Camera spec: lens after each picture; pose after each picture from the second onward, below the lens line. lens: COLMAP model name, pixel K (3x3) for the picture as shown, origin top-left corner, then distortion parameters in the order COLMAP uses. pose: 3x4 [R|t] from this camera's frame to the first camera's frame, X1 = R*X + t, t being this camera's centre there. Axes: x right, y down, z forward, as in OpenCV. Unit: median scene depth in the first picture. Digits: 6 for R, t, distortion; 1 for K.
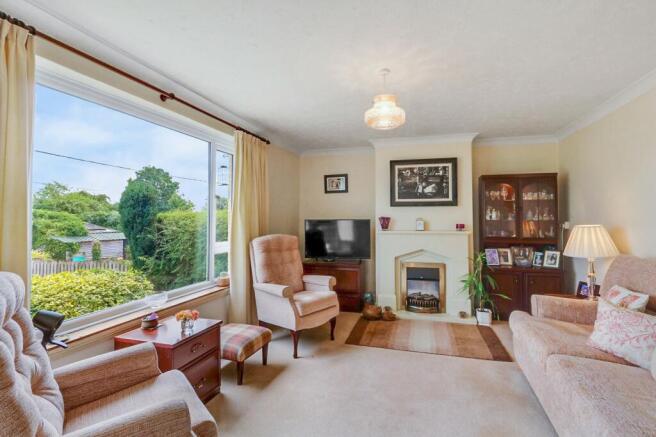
lens RADIAL K [[303.3, 0, 331.4], [0, 303.3, 212.7], [0, 0, 1]] dist [-0.017130, -0.000002]
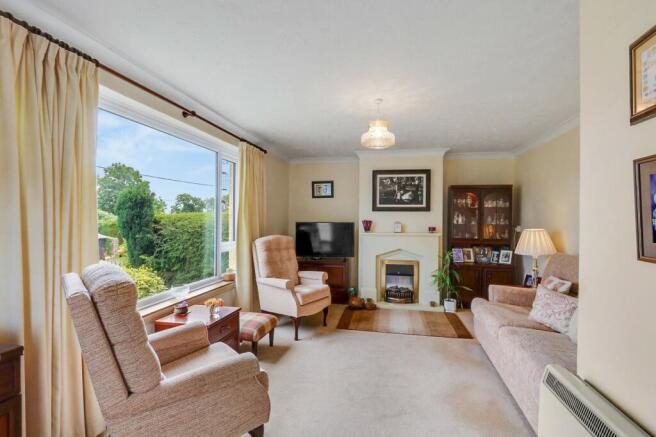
lens RADIAL K [[303.3, 0, 325.4], [0, 303.3, 224.3], [0, 0, 1]] dist [-0.017130, -0.000002]
pose [[0.996327, 0.008197, 0.085241, -0.097727], [-0.011266, 0.999303, 0.035590, -0.012175], [-0.084890, -0.036420, 0.995725, -0.146706]]
